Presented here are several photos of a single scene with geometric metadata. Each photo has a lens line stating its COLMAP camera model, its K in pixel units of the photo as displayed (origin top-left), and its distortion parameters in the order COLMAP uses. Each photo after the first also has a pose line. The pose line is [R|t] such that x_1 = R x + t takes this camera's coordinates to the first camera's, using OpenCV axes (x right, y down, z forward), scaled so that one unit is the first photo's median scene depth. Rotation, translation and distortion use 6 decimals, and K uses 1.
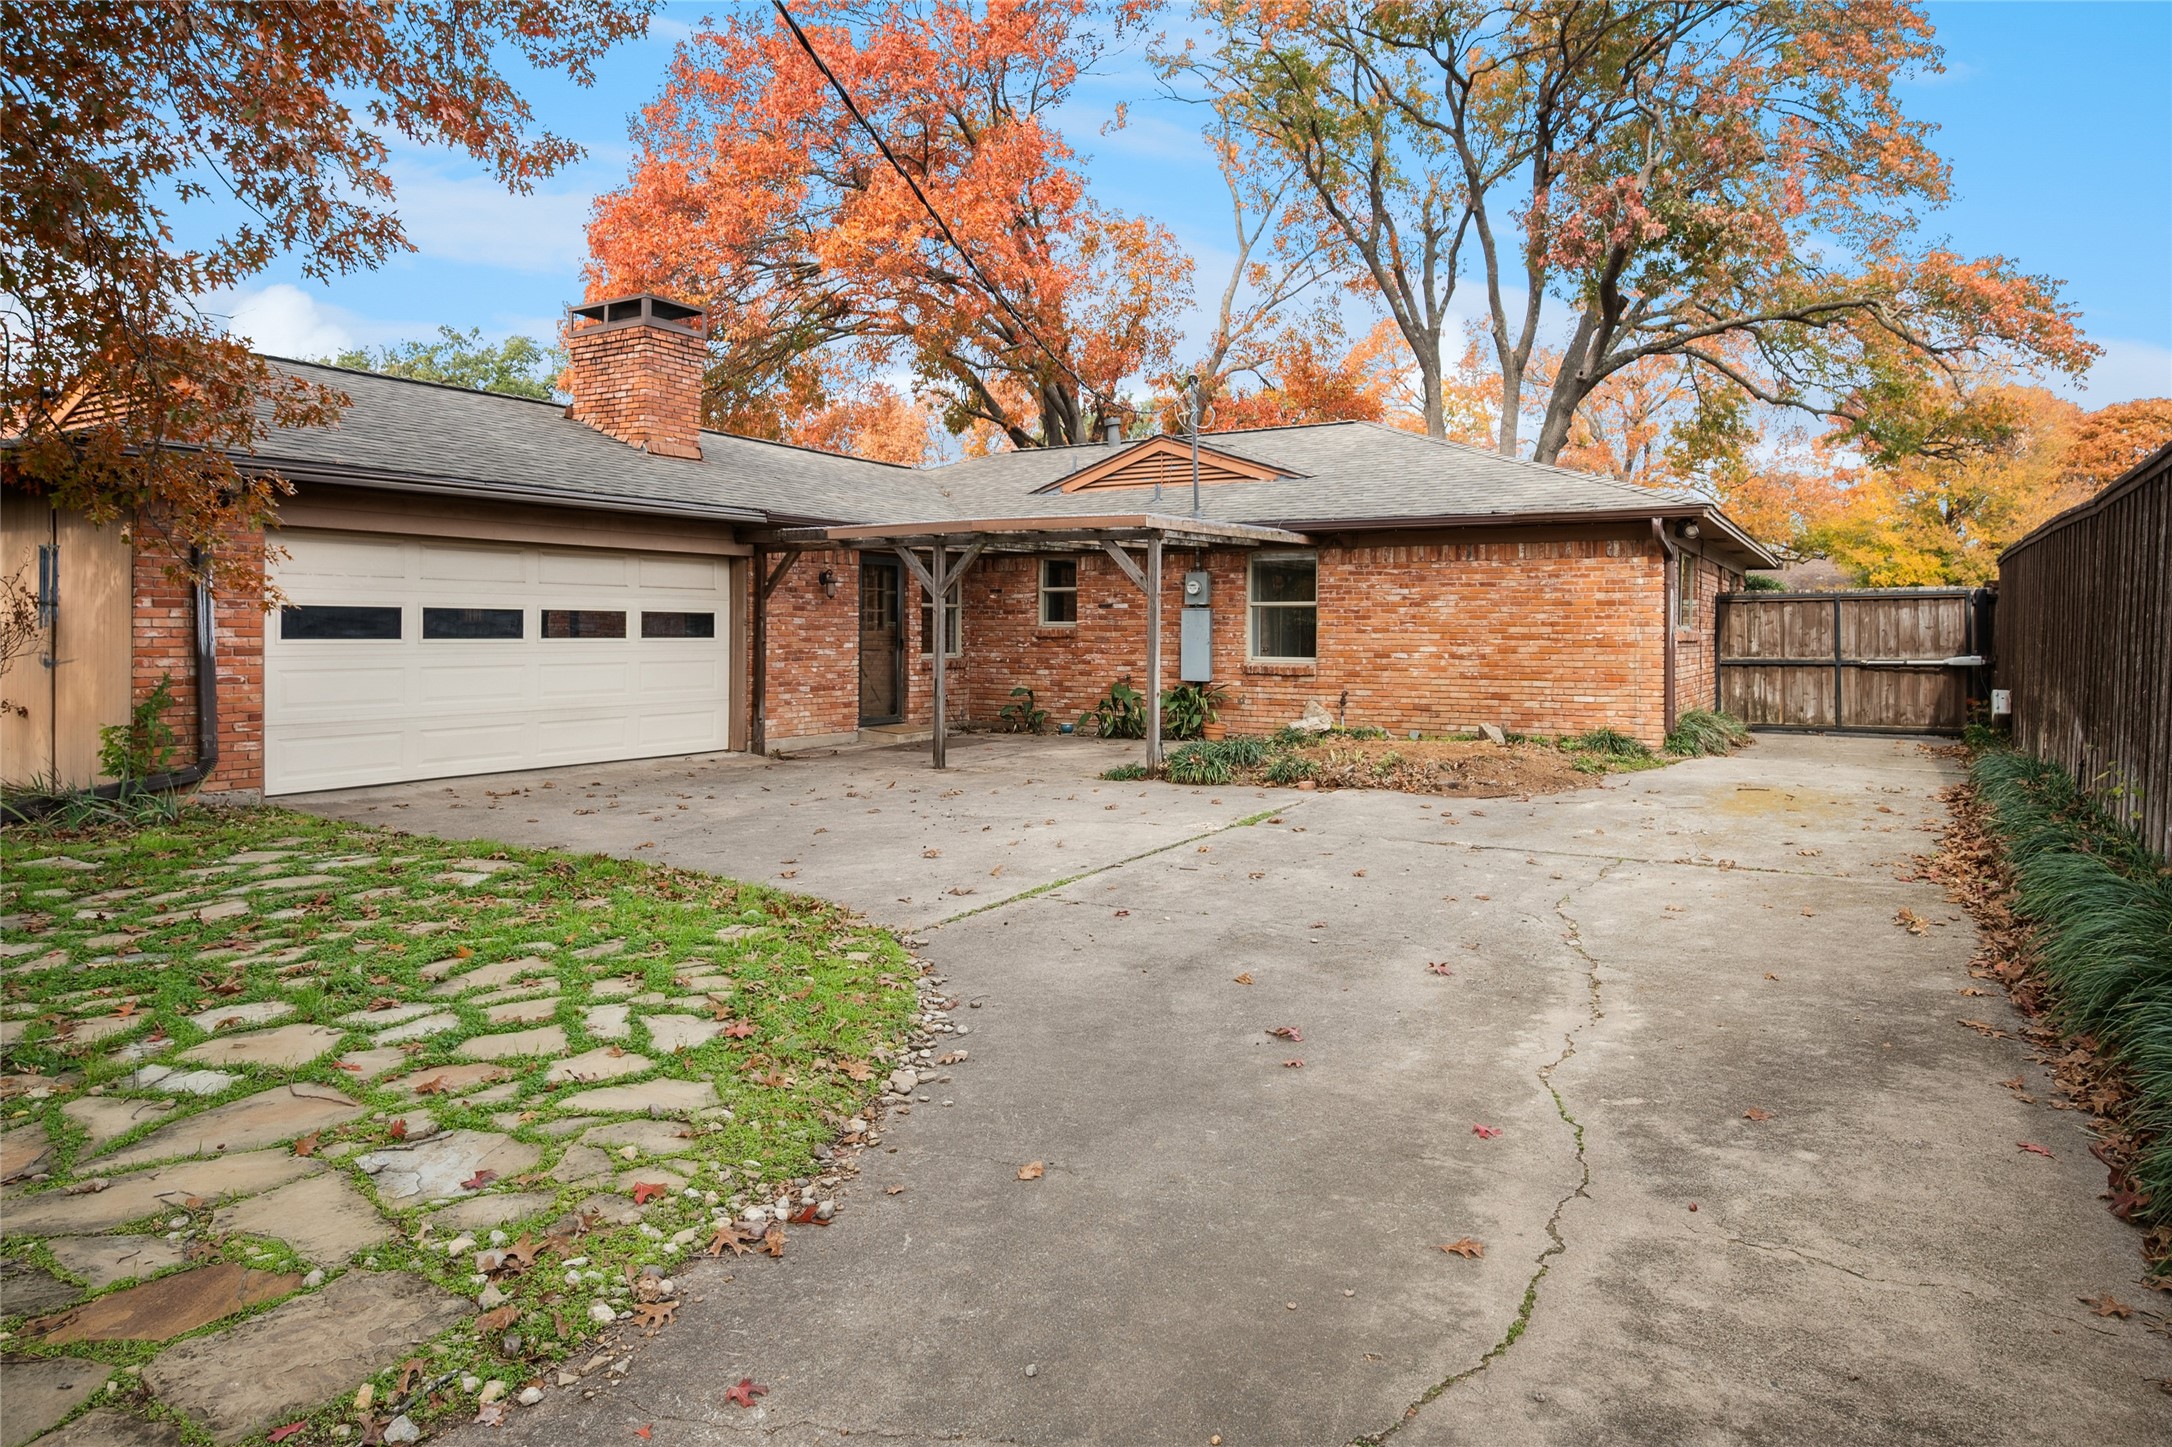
lens RADIAL K [[1298.9, 0, 1043.7], [0, 1298.9, 642.8], [0, 0, 1]] dist [-0.000041, 0.001454]
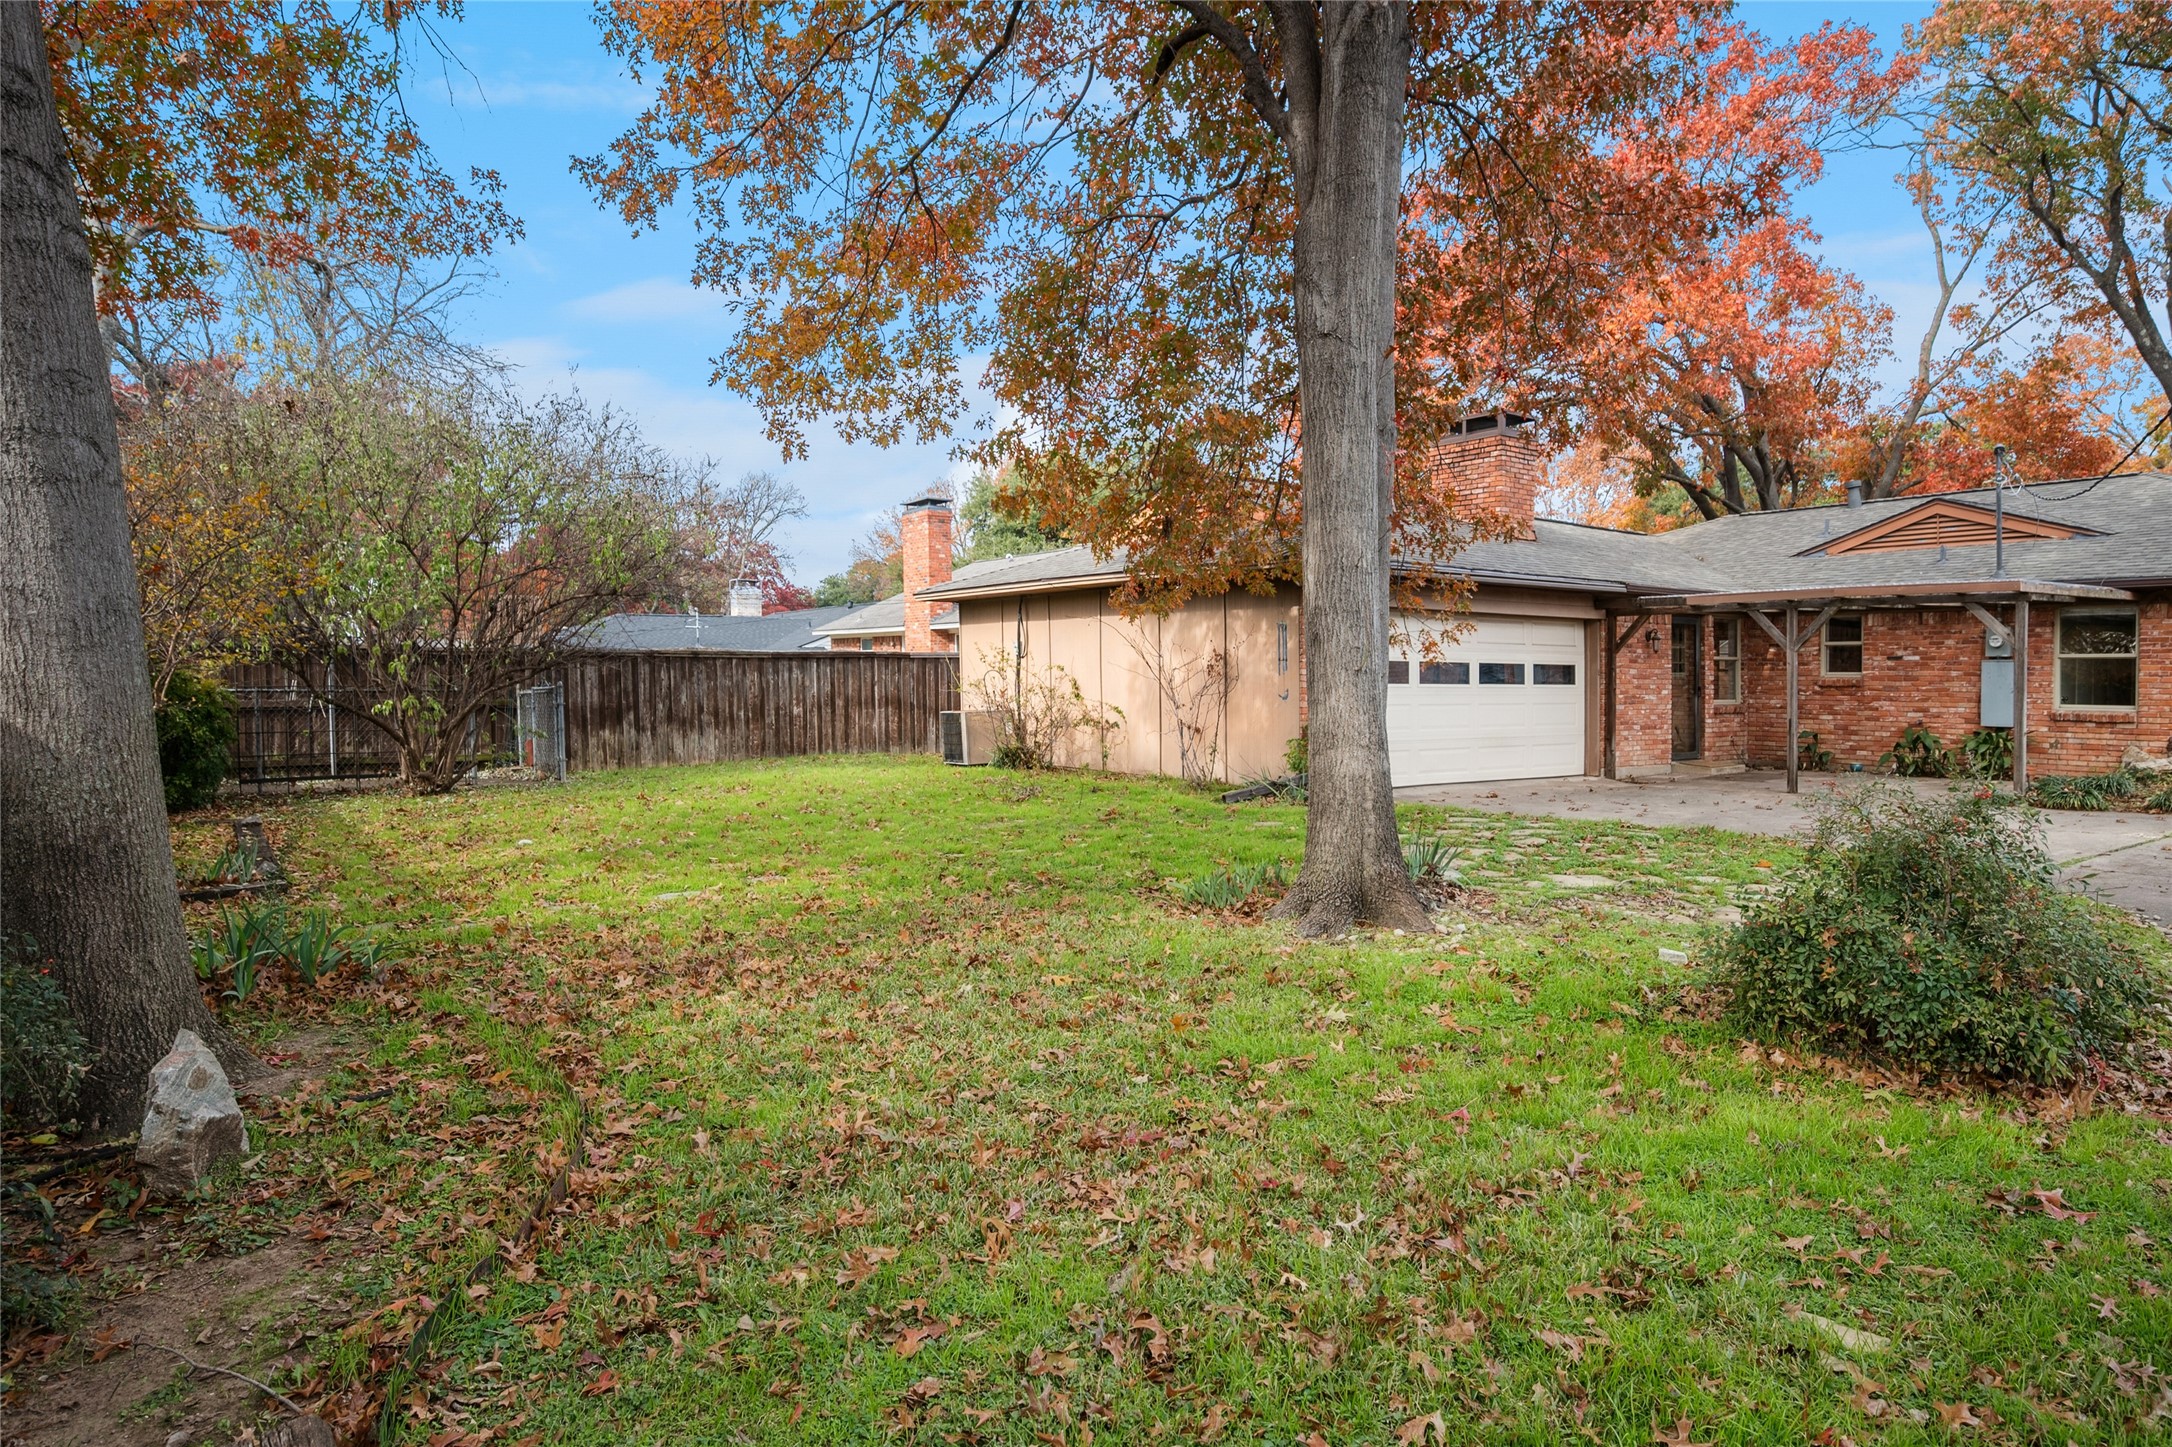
lens RADIAL K [[1298.9, 0, 1091.6], [0, 1298.9, 710.4], [0, 0, 1]] dist [-0.000041, 0.001454]
pose [[0.937947, 0.010659, -0.346614, -0.220578], [-0.006215, 0.999884, 0.013931, 0.005216], [0.346722, -0.010913, 0.937904, -0.293890]]
